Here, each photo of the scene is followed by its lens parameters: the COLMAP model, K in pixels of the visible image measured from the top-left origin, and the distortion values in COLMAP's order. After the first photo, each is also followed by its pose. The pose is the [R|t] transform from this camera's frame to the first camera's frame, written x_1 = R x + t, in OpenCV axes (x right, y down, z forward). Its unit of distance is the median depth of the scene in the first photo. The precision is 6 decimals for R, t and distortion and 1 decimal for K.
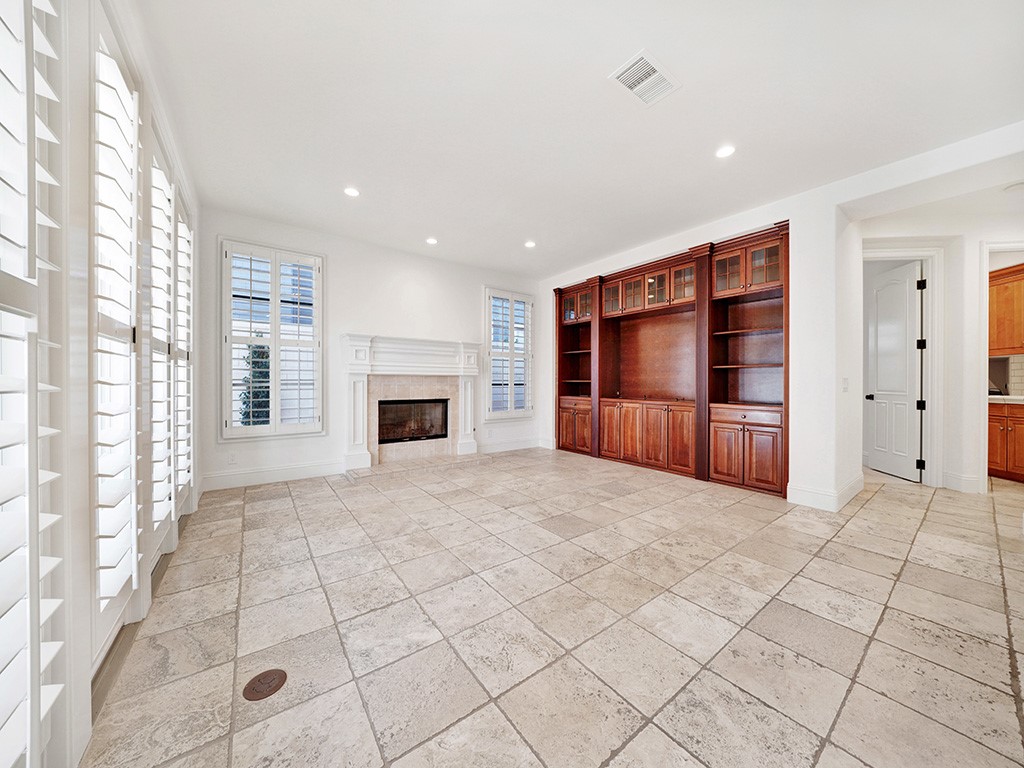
lens RADIAL K [[362.9, 0, 517.8], [0, 362.9, 382.5], [0, 0, 1]] dist [-0.020771, 0.001274]
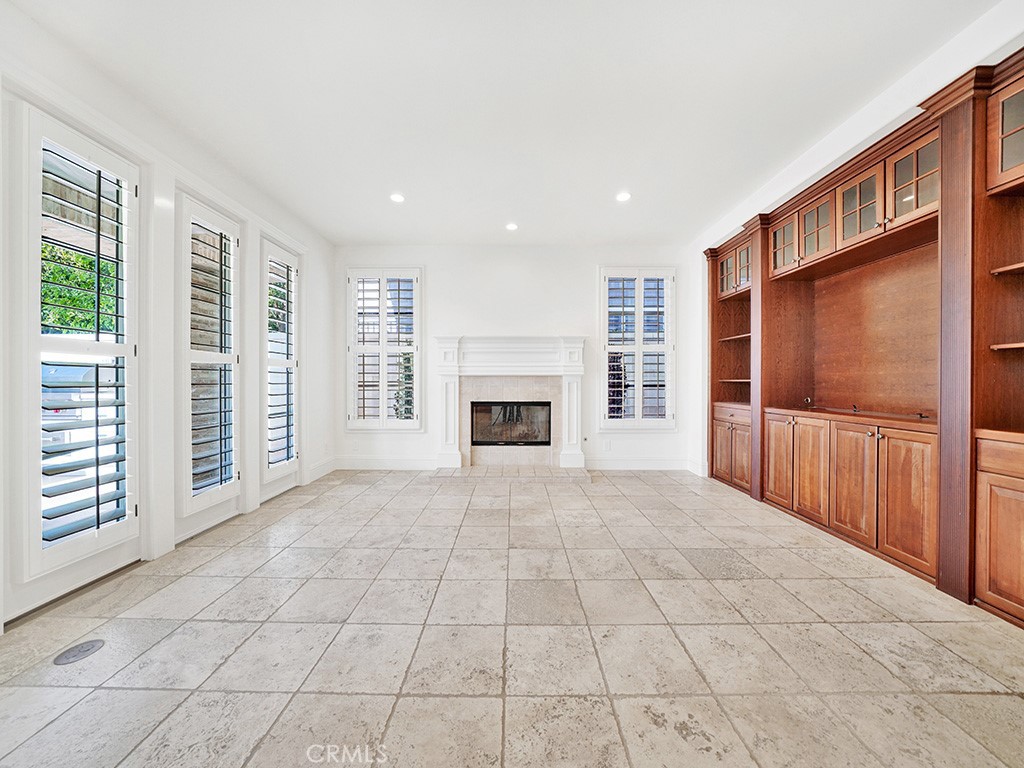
lens RADIAL K [[362.9, 0, 509.9], [0, 362.9, 382.4], [0, 0, 1]] dist [-0.020771, 0.001274]
pose [[0.790358, -0.004115, -0.612632, 0.385789], [0.003718, 0.999991, -0.001920, -0.000979], [0.612634, -0.000760, 0.790366, 0.347912]]
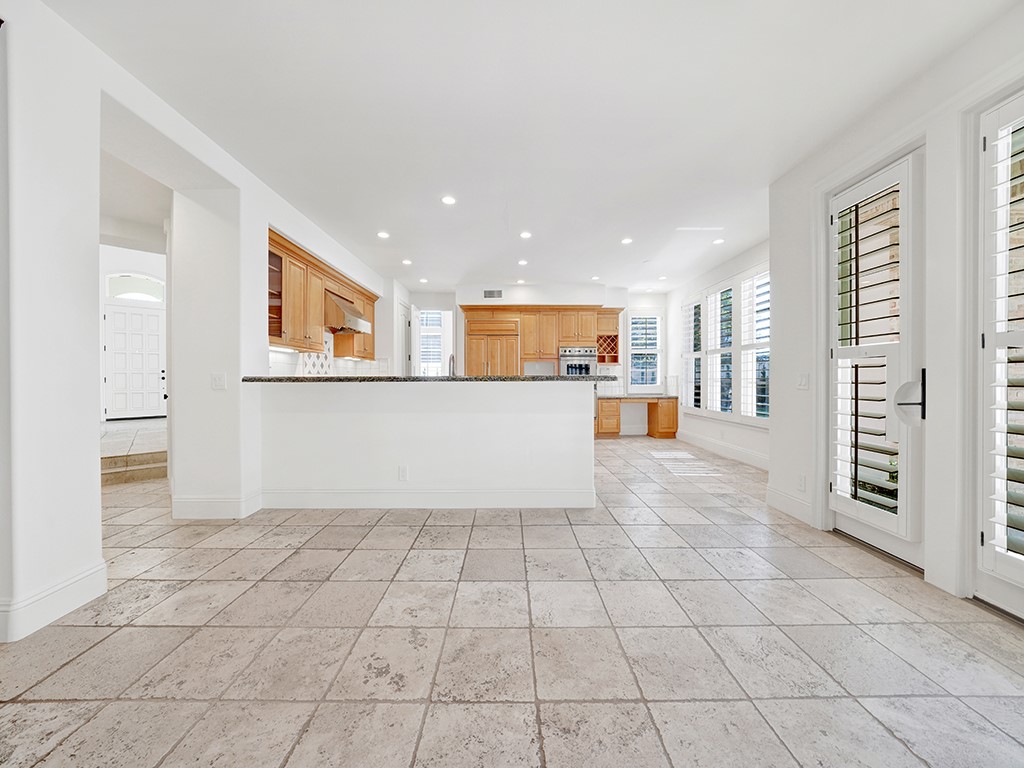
lens RADIAL K [[362.9, 0, 510.1], [0, 362.9, 380.0], [0, 0, 1]] dist [-0.020771, 0.001274]
pose [[-0.796798, -0.007348, 0.604202, -0.025523], [0.001970, 0.999889, 0.014758, -0.006631], [-0.604243, 0.012950, -0.796695, 0.914198]]
